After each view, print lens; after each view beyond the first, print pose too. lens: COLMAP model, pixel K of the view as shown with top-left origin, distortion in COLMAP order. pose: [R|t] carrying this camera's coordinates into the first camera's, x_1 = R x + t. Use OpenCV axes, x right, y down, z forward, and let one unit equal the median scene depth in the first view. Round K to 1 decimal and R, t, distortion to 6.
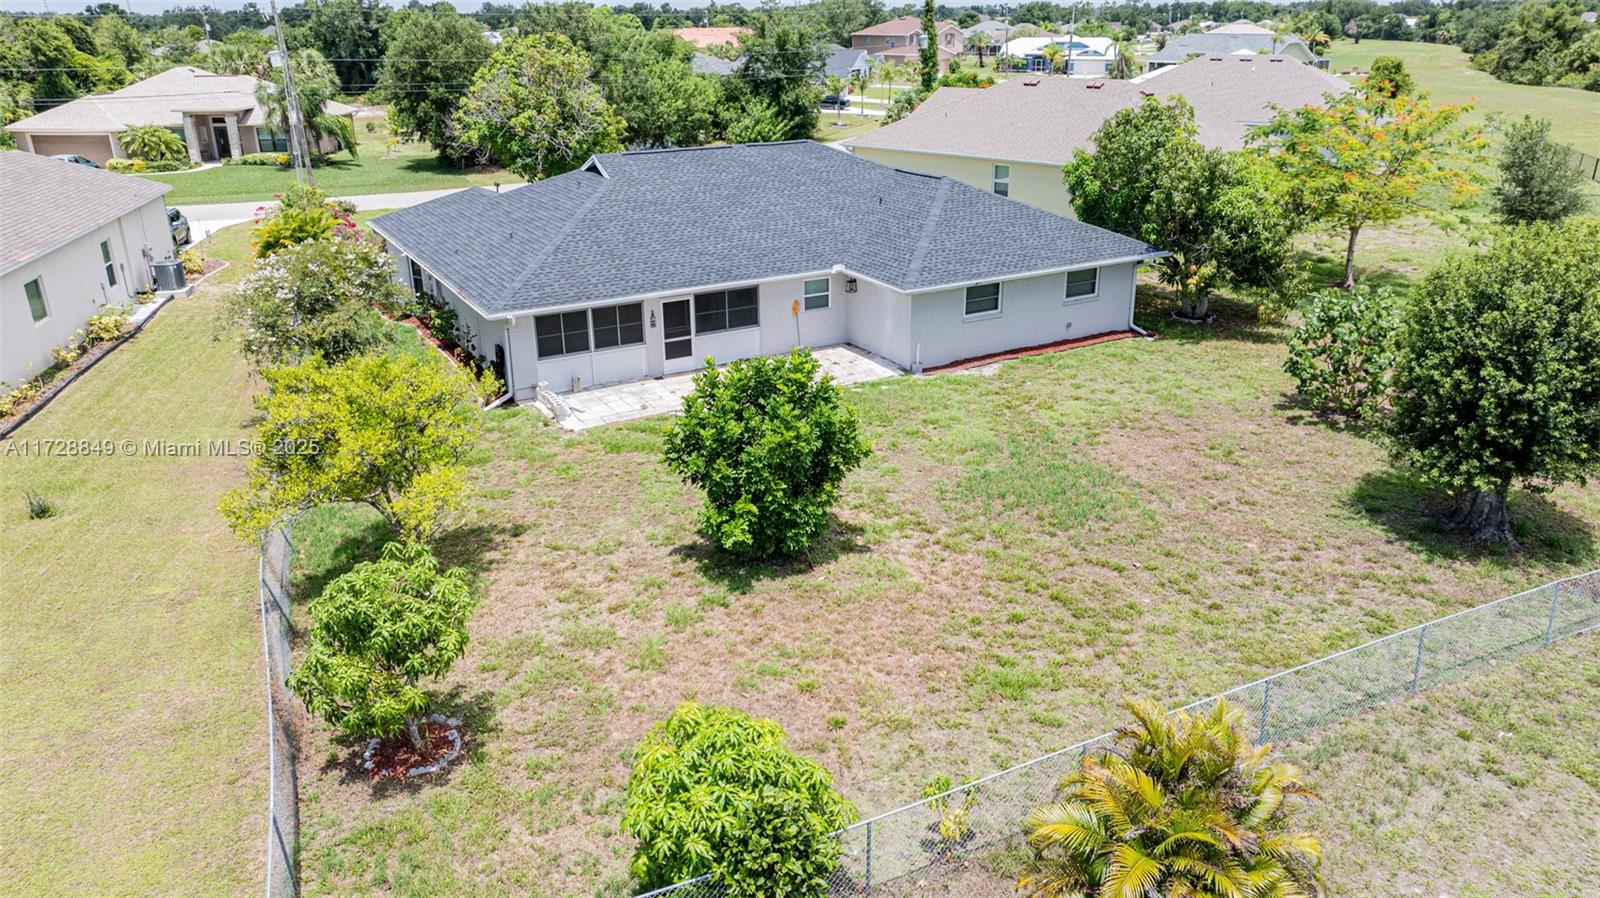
lens RADIAL K [[1139.4, 0, 821.4], [0, 1139.4, 448.0], [0, 0, 1]] dist [-0.027161, 0.024418]
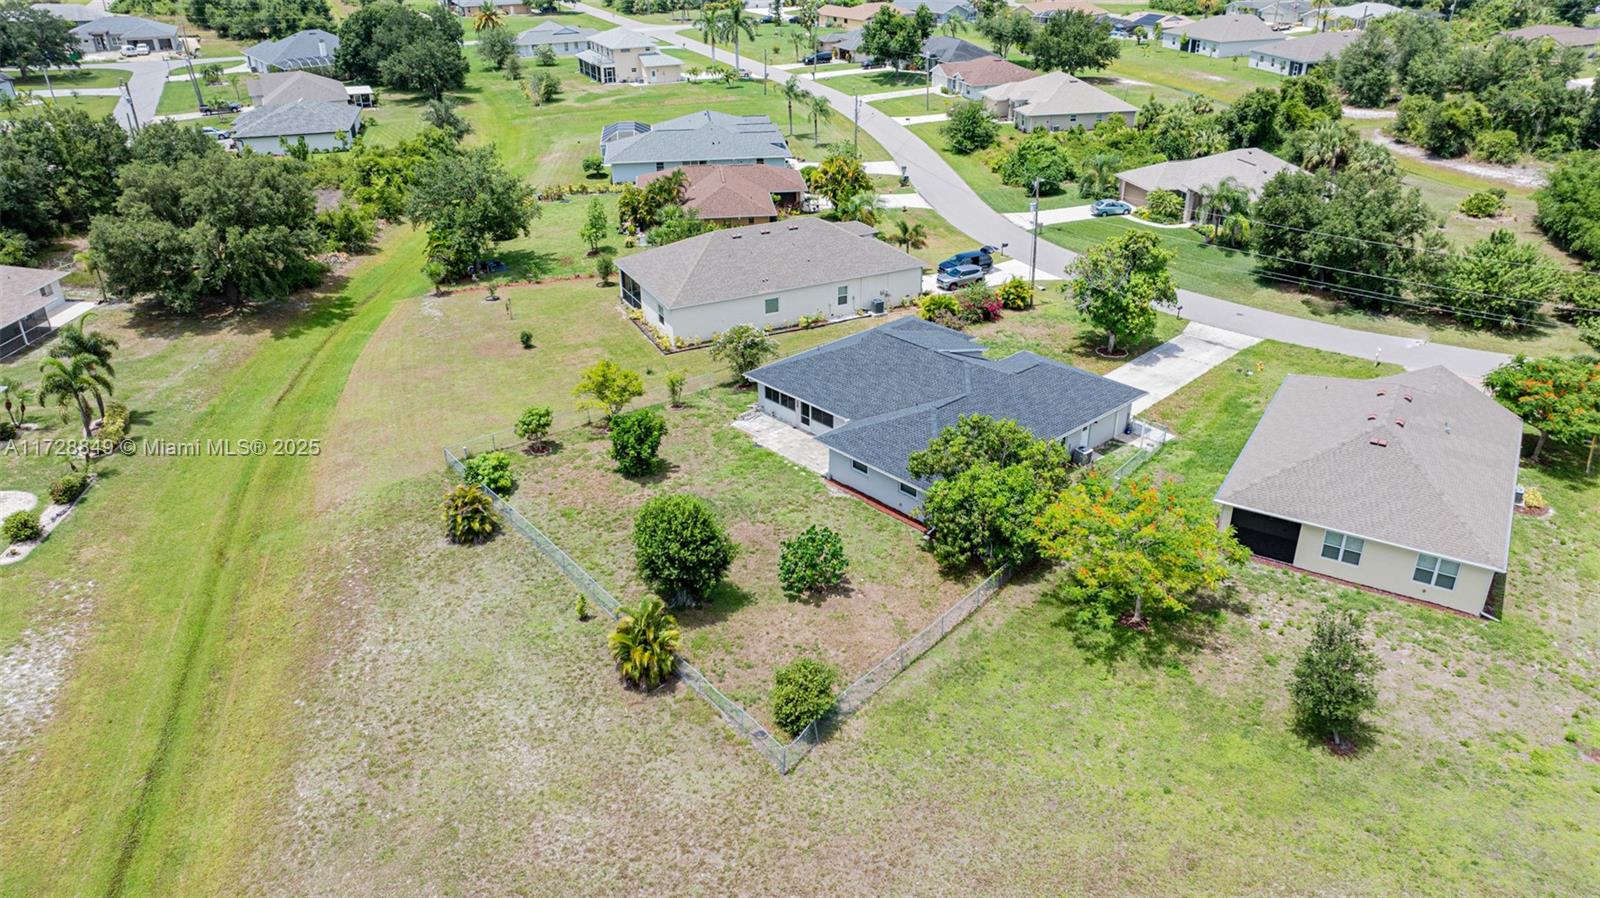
lens RADIAL K [[1096.5, 0, 828.4], [0, 1096.5, 450.9], [0, 0, 1]] dist [-0.024696, 0.004956]
pose [[0.237088, 0.454618, -0.858552, 2.003024], [-0.351932, 0.863915, 0.360272, -0.934337], [0.905502, 0.216736, 0.364818, 0.250227]]
